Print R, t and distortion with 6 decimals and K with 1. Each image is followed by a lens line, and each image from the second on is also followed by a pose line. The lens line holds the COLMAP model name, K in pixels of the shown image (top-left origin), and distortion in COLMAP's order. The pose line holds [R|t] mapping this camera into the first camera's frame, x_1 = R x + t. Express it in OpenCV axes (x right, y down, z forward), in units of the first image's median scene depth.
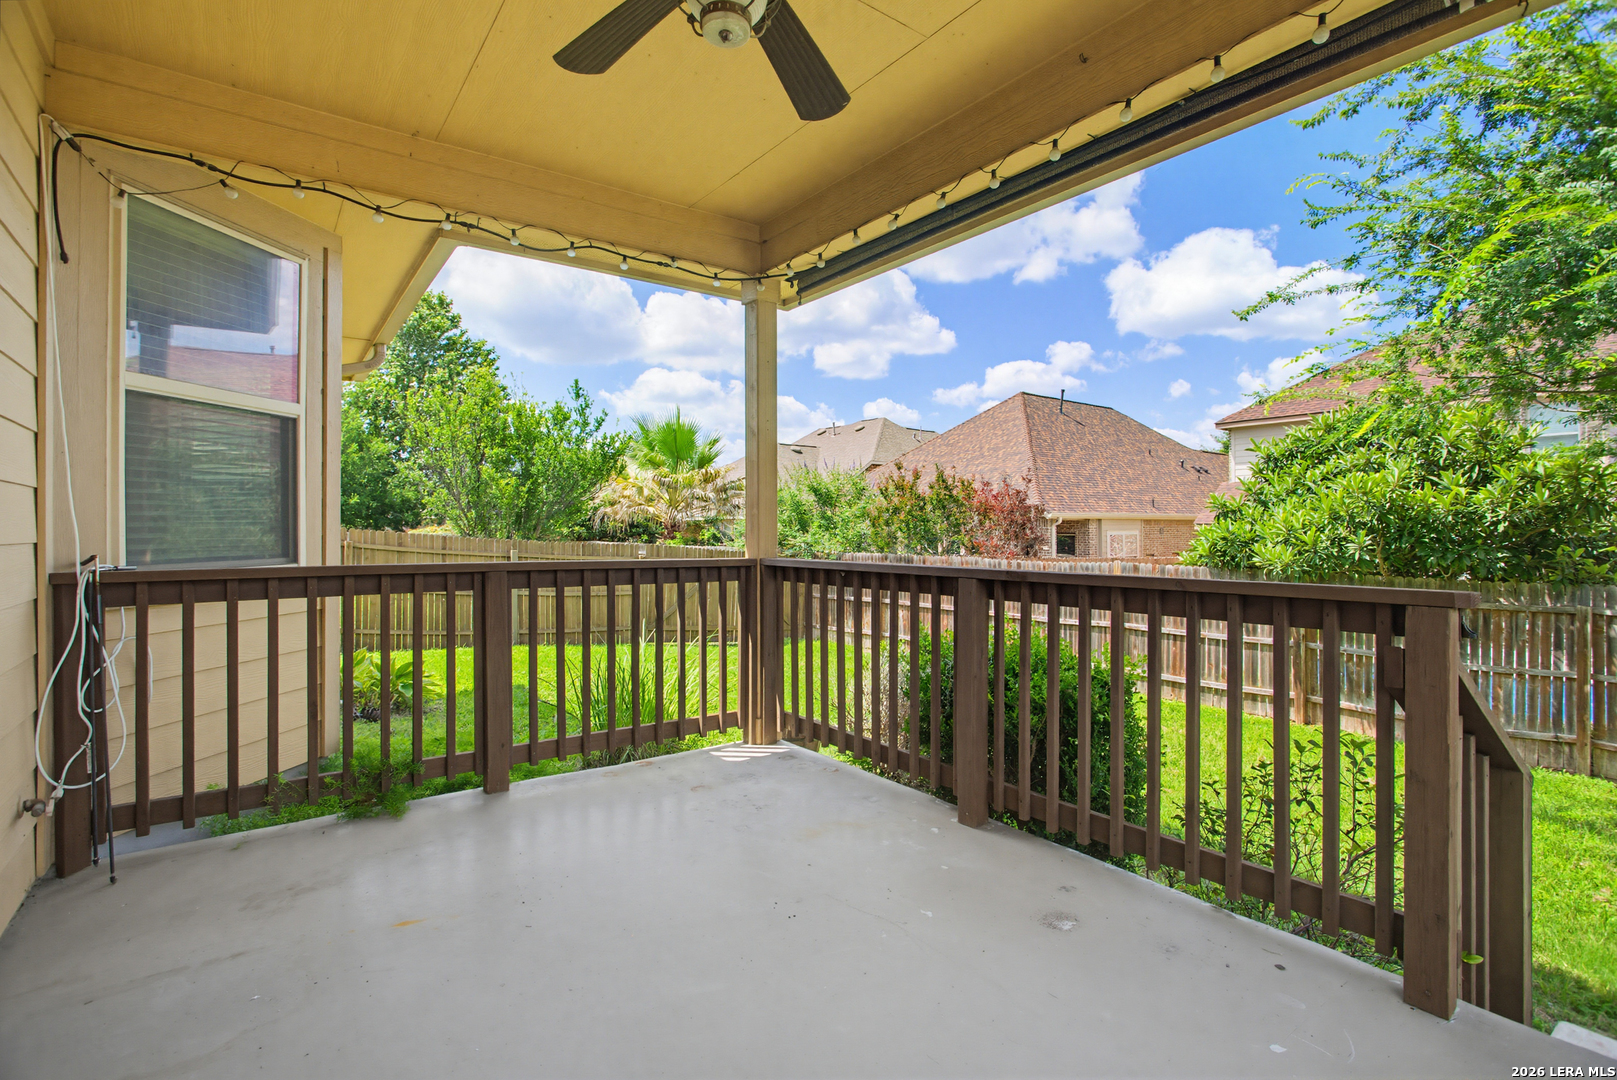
lens RADIAL K [[760.9, 0, 812.5], [0, 760.9, 523.4], [0, 0, 1]] dist [-0.011390, 0.003658]
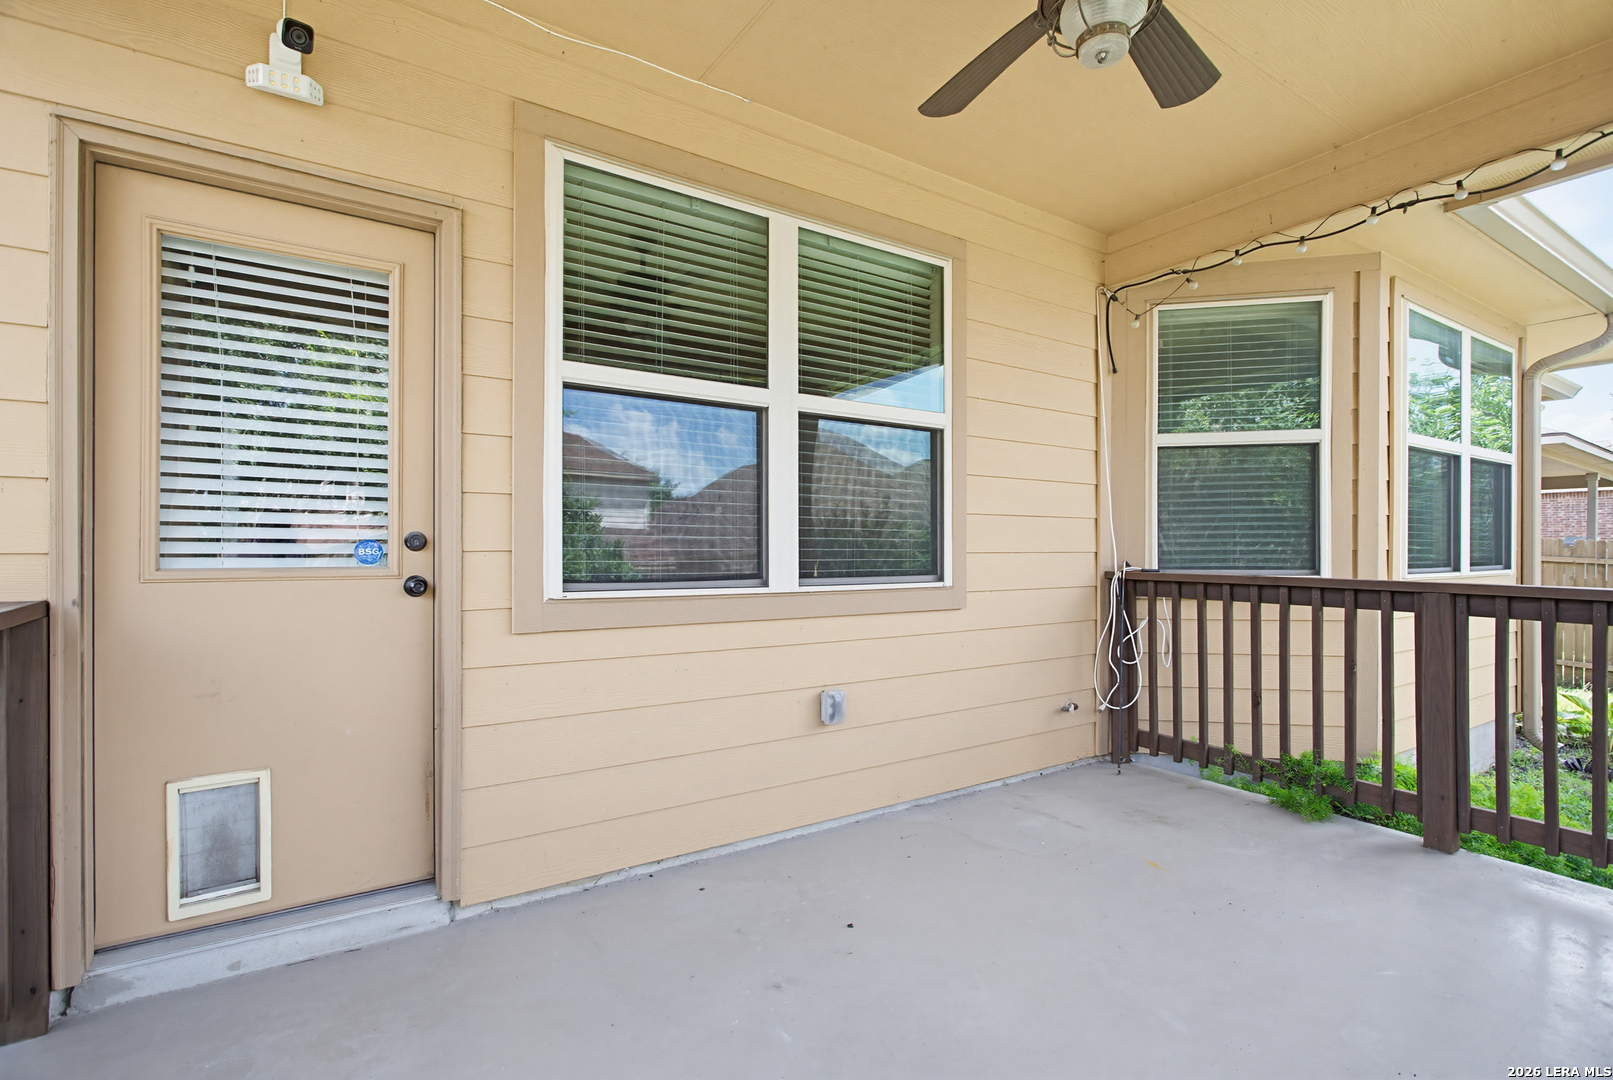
lens RADIAL K [[759.0, 0, 812.8], [0, 759.0, 548.7], [0, 0, 1]] dist [-0.011390, 0.003658]
pose [[-0.050464, 0.005553, -0.998710, 0.521451], [0.006206, 0.999967, 0.005247, 0.004814], [0.998707, -0.005933, -0.050496, 0.377667]]
